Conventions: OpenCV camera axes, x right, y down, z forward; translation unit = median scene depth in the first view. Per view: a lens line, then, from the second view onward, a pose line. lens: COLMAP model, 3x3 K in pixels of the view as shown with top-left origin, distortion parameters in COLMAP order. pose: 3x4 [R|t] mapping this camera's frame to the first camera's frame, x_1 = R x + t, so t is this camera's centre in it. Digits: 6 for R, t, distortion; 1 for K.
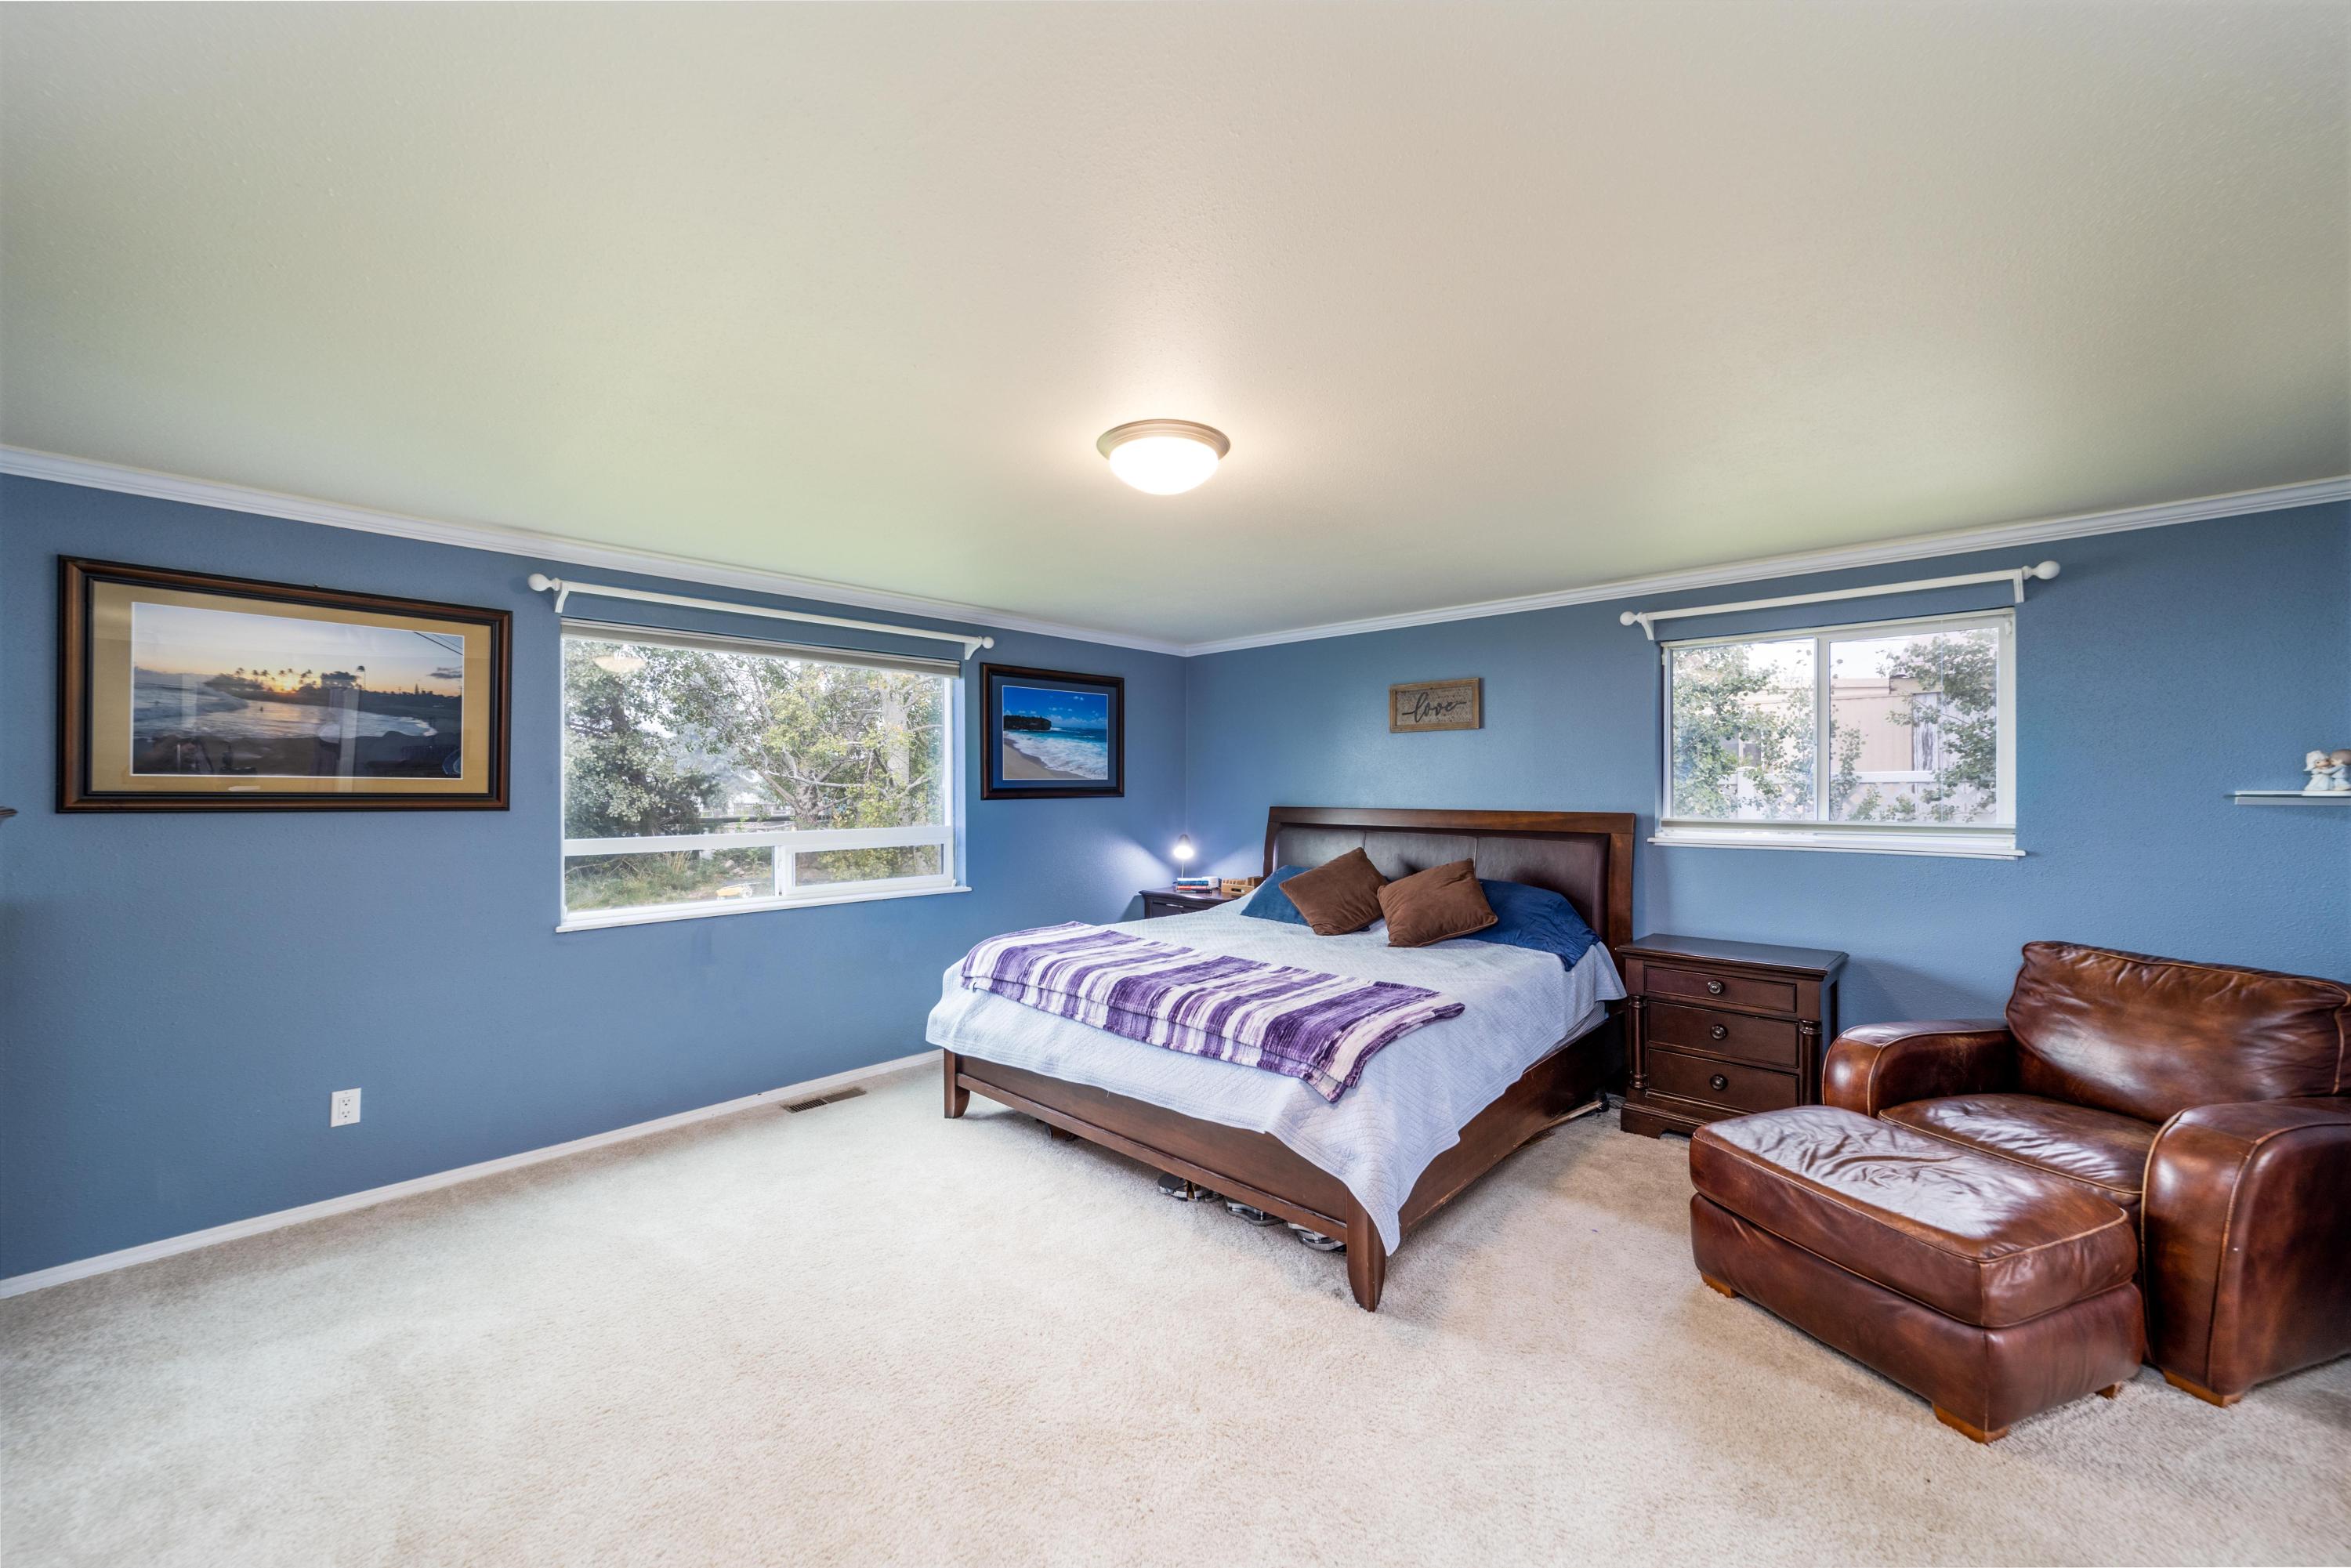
lens RADIAL K [[894.4, 0, 1179.6], [0, 894.4, 780.9], [0, 0, 1]] dist [-0.008284, 0.003875]
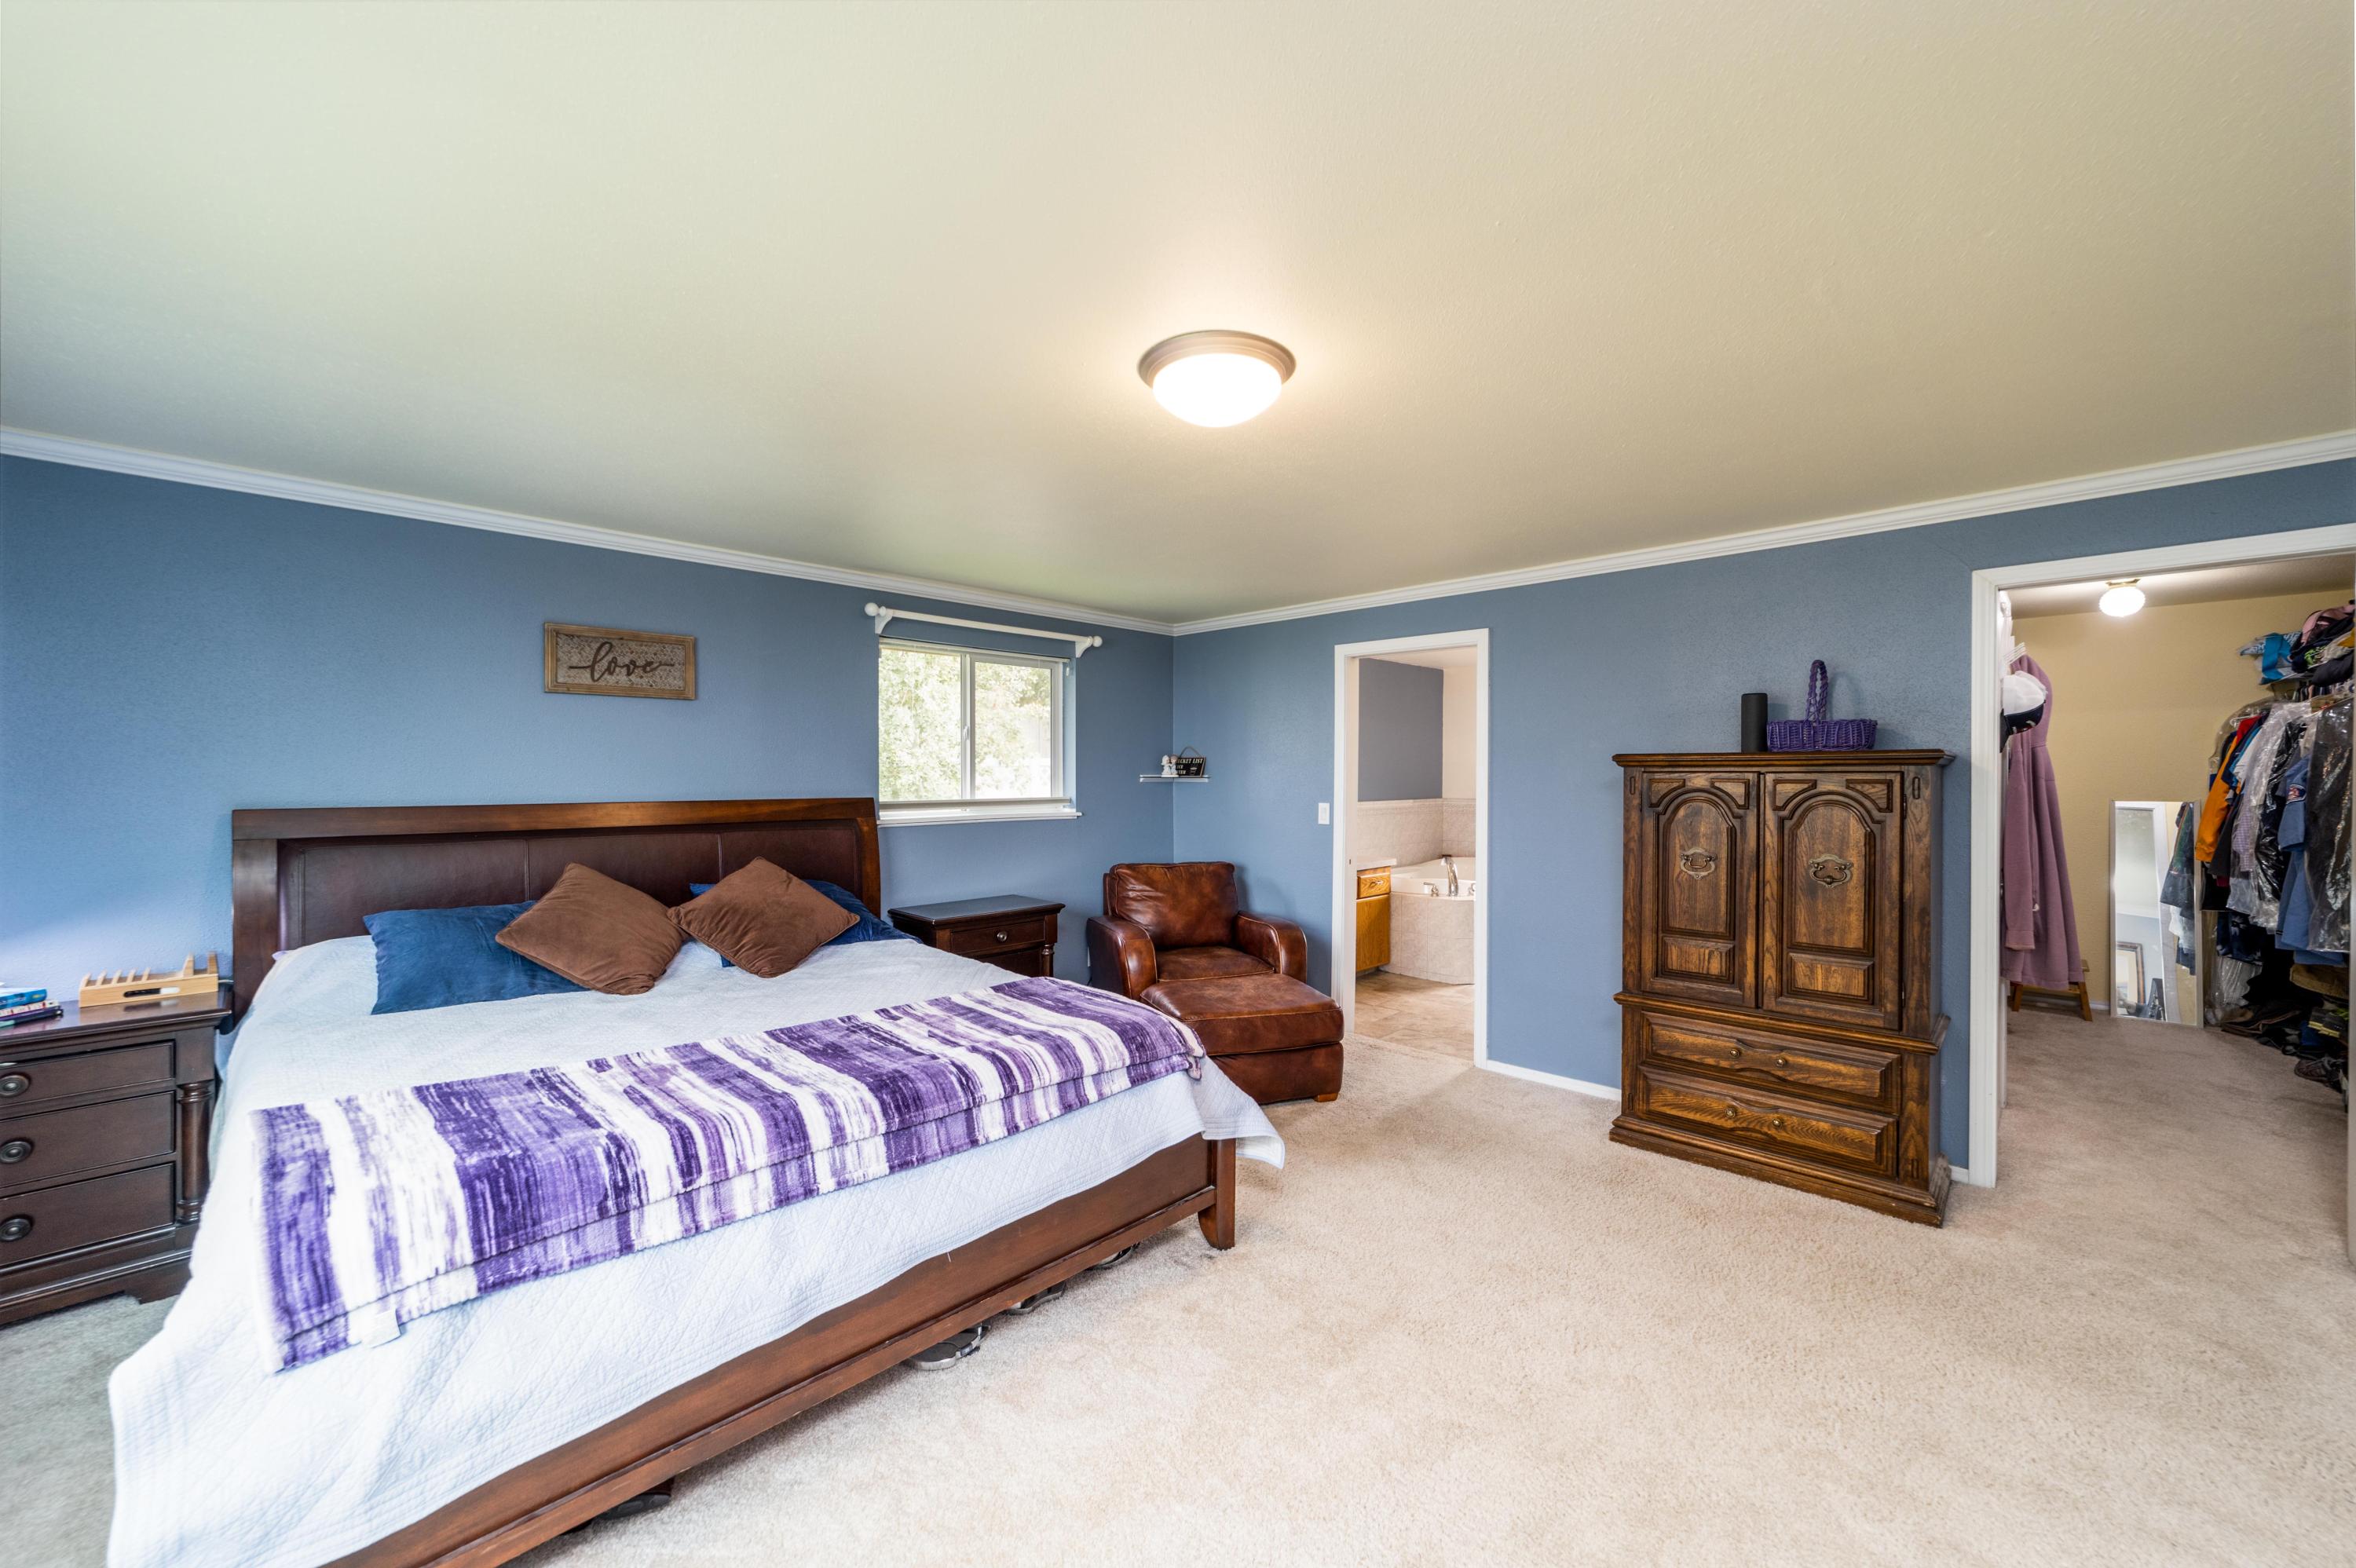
lens RADIAL K [[896.3, 0, 1182.3], [0, 896.3, 780.6], [0, 0, 1]] dist [-0.008284, 0.003875]
pose [[0.021836, -0.005083, 0.999749, -0.591544], [-0.006815, 0.999963, 0.005233, 0.008993], [-0.999738, -0.006927, 0.021801, 0.690720]]
